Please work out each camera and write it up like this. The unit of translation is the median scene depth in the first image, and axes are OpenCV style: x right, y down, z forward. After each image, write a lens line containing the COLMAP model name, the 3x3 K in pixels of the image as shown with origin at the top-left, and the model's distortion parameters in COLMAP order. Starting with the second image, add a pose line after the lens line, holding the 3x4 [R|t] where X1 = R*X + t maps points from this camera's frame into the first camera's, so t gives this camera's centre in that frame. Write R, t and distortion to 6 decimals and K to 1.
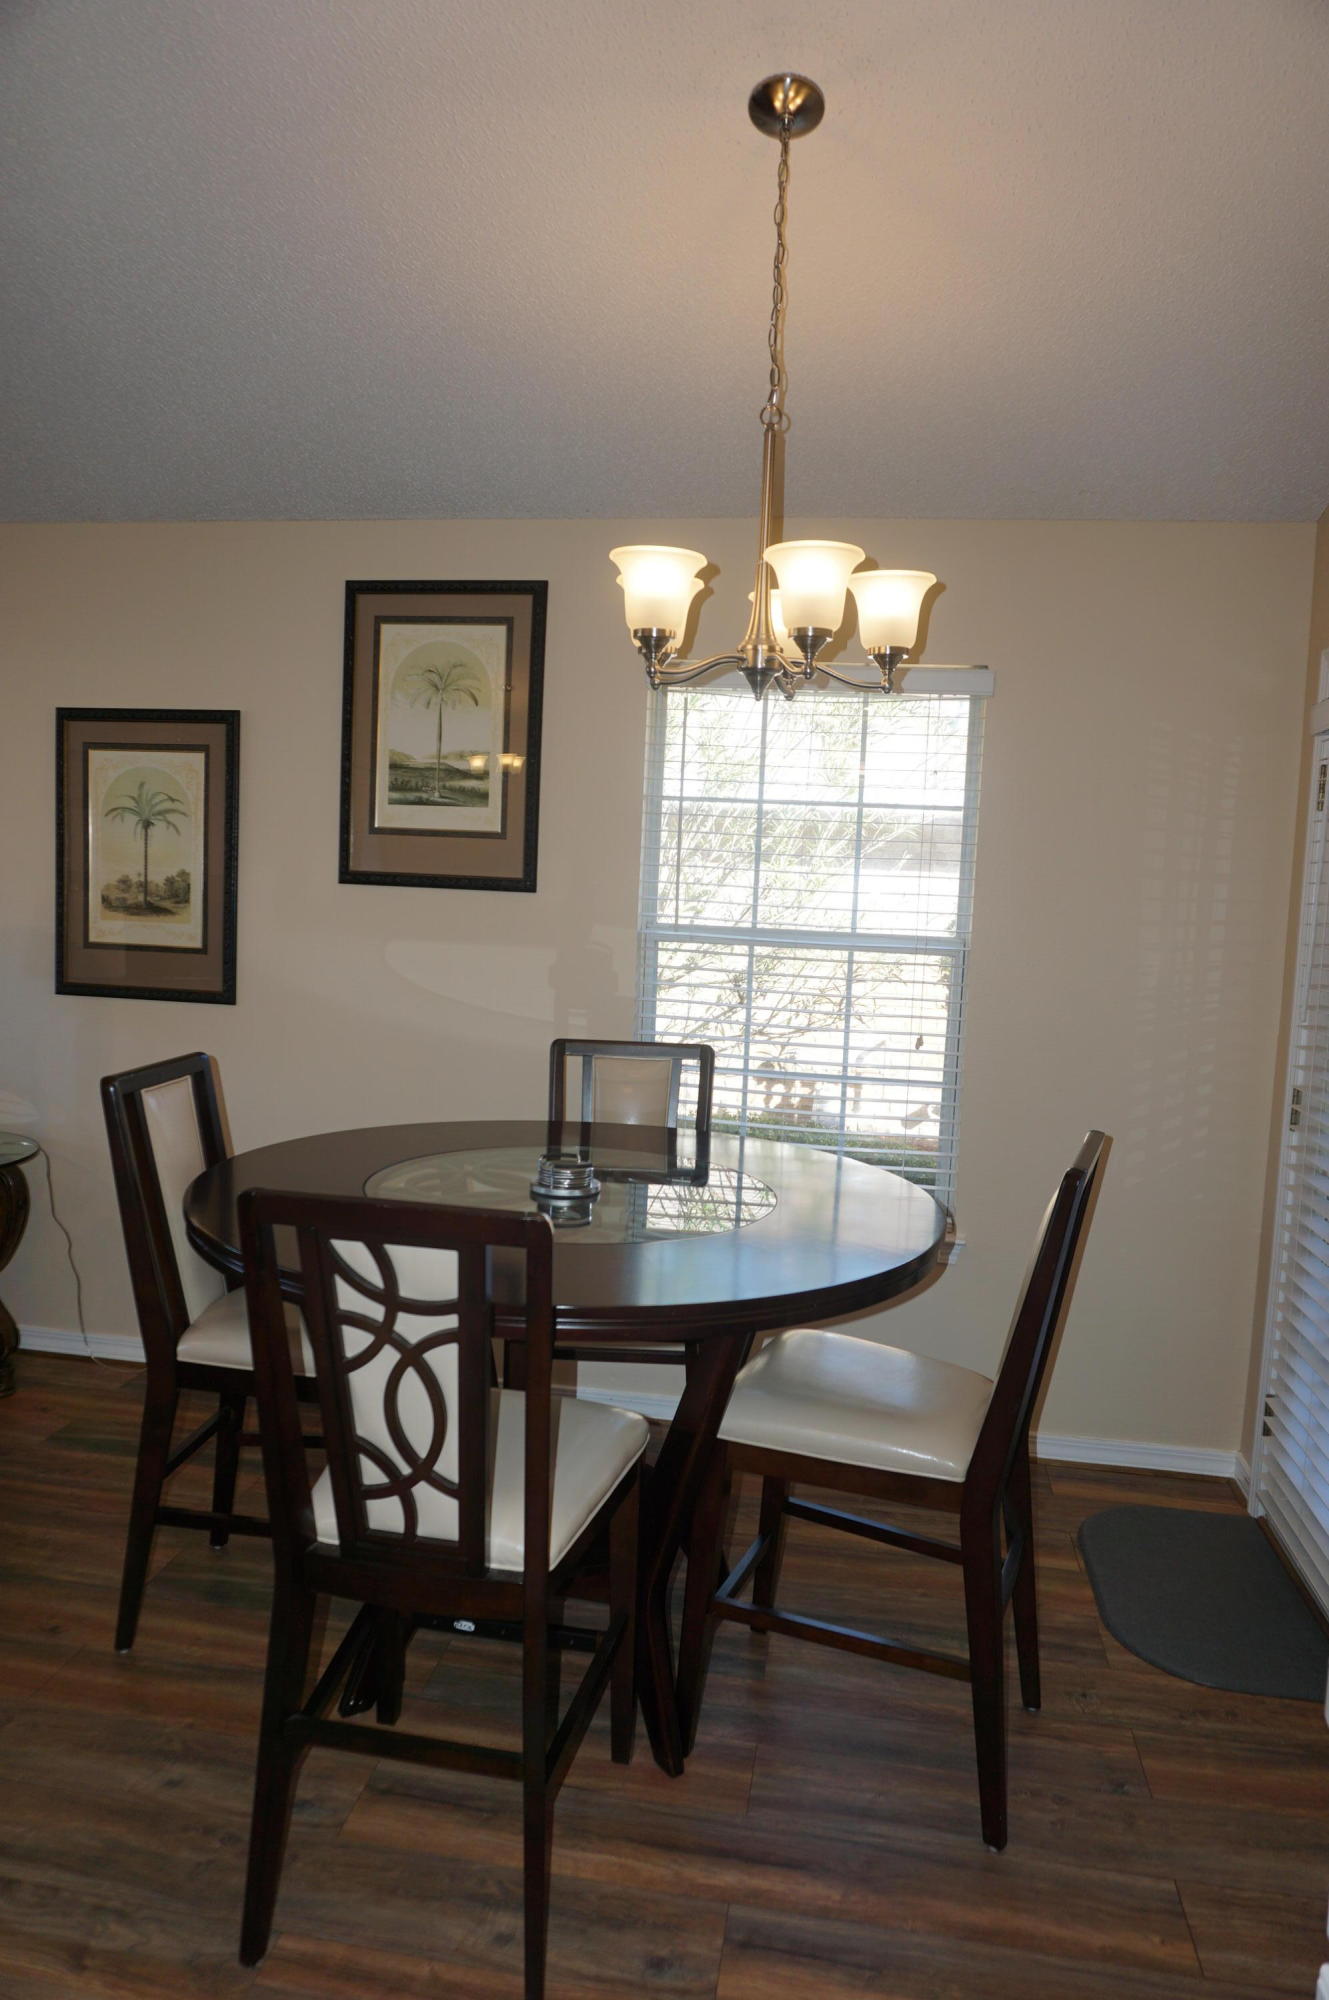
lens RADIAL K [[1363.9, 0, 657.6], [0, 1363.9, 1001.6], [0, 0, 1]] dist [-0.057007, 0.035290]
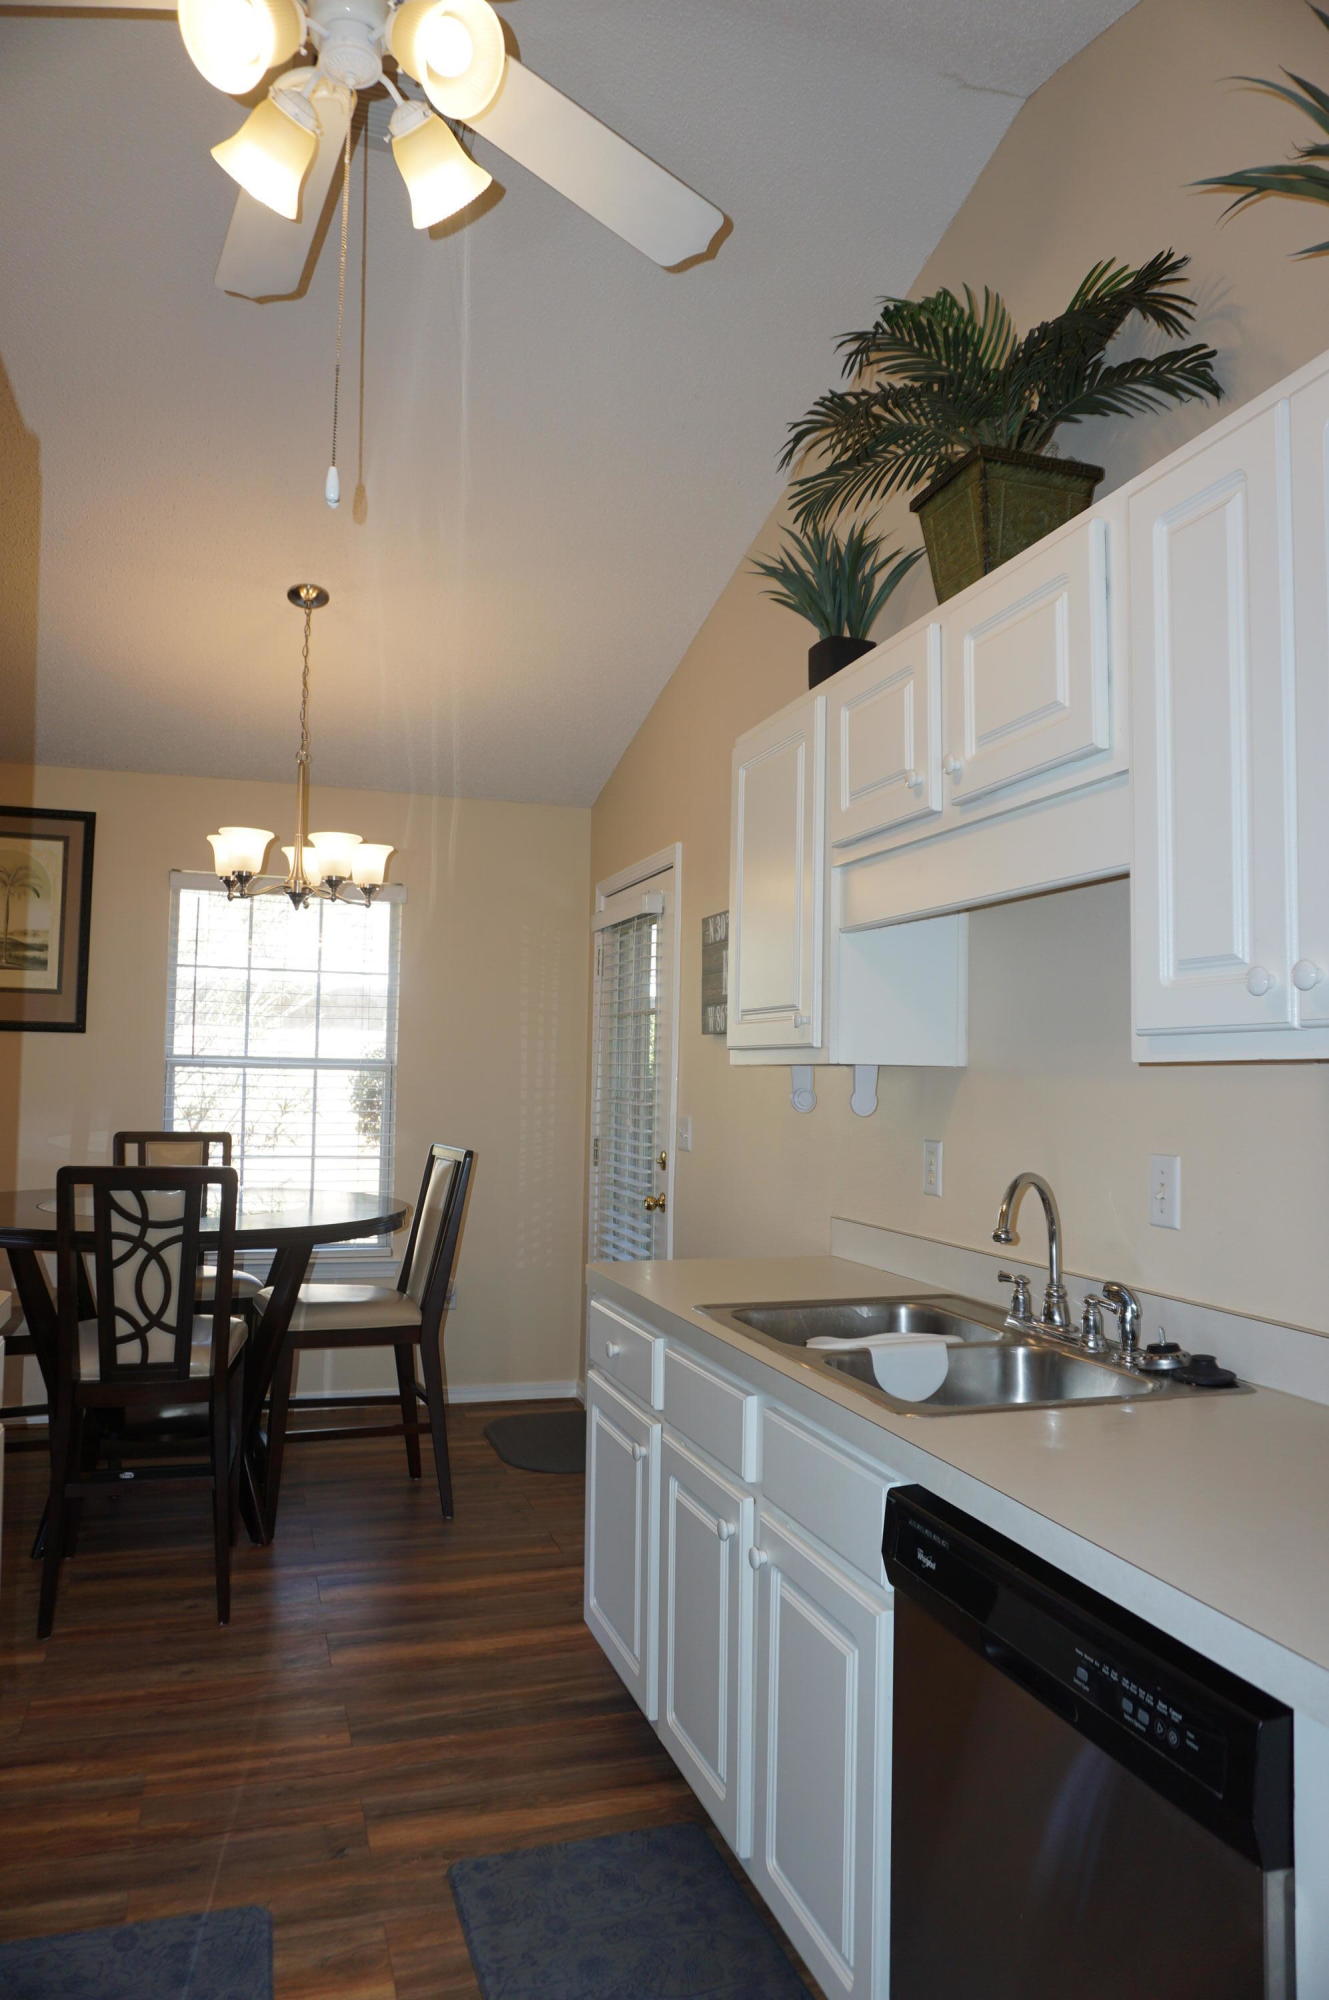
lens RADIAL K [[1345.9, 0, 660.8], [0, 1345.9, 993.3], [0, 0, 1]] dist [-0.046720, 0.040425]
pose [[0.893761, 0.000026, 0.448543, -0.194701], [0.059221, 0.991239, -0.118059, 0.082717], [-0.444617, 0.132080, 0.885929, -0.512097]]
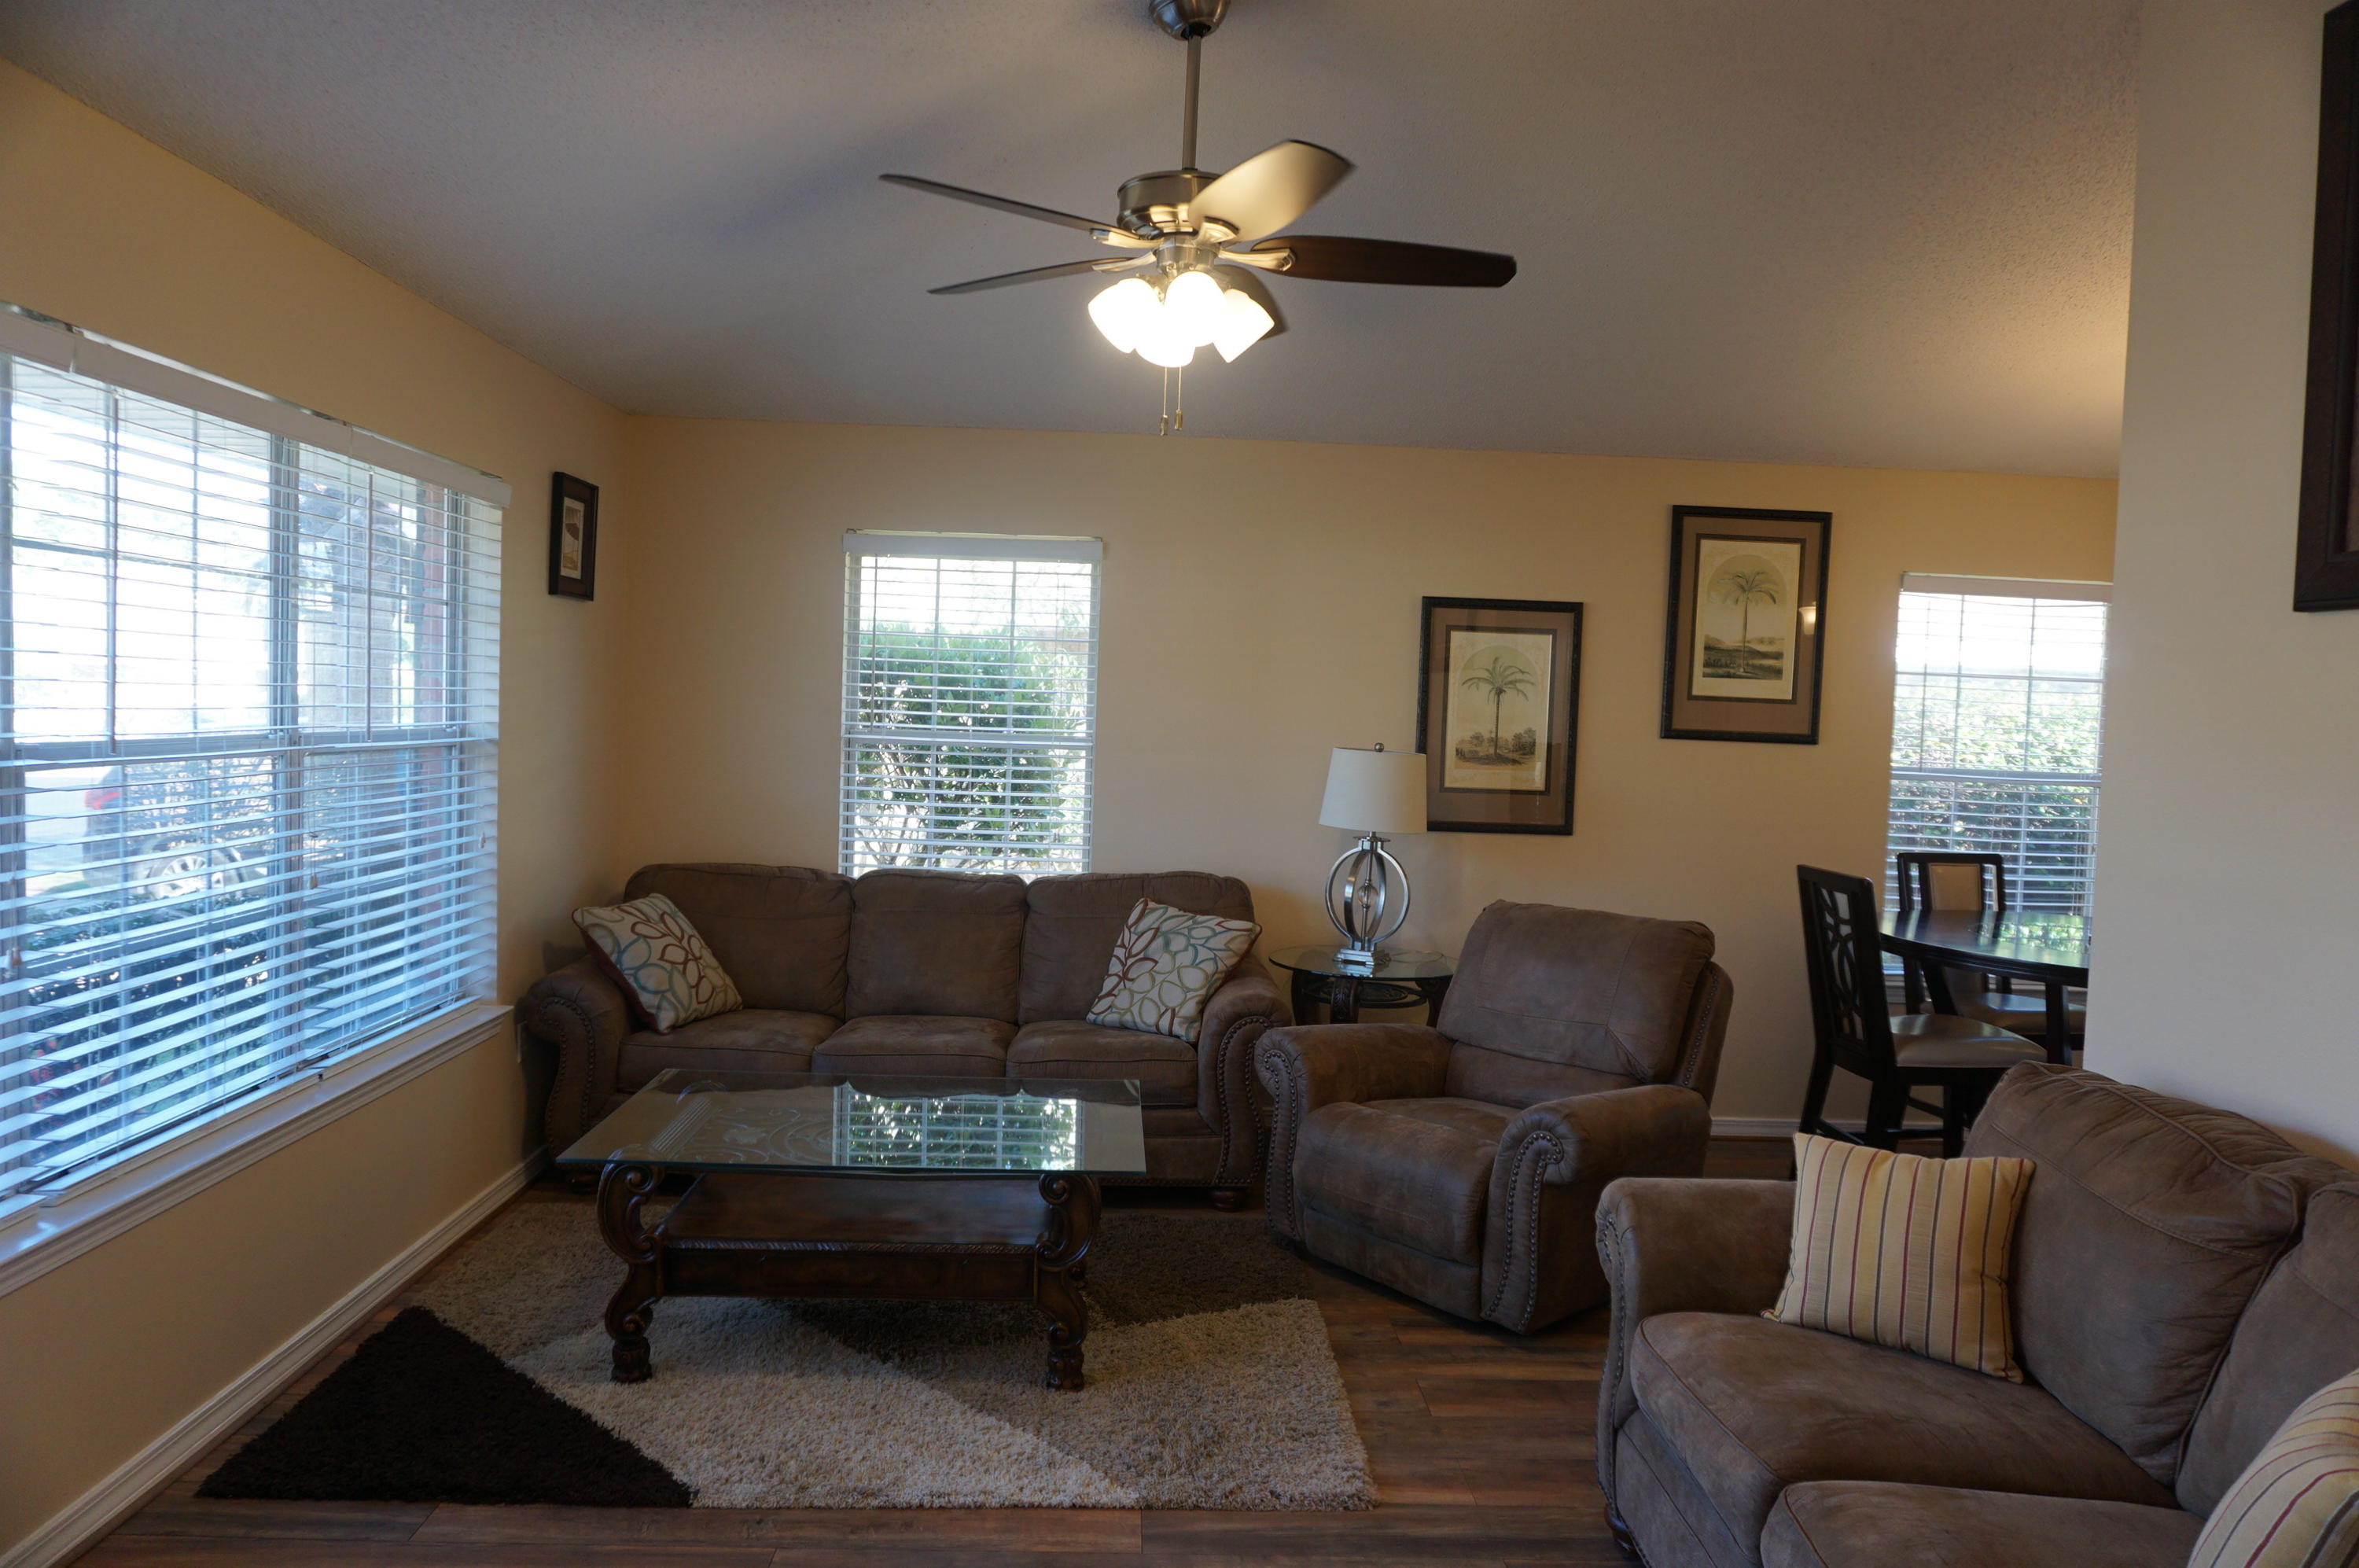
lens RADIAL K [[1587.6, 0, 1175.3], [0, 1587.6, 774.5], [0, 0, 1]] dist [-0.046720, 0.040425]
pose [[0.977854, -0.016549, 0.208633, -1.137496], [0.023589, 0.999232, -0.031302, -0.019621], [-0.207955, 0.035530, 0.977493, -0.411603]]
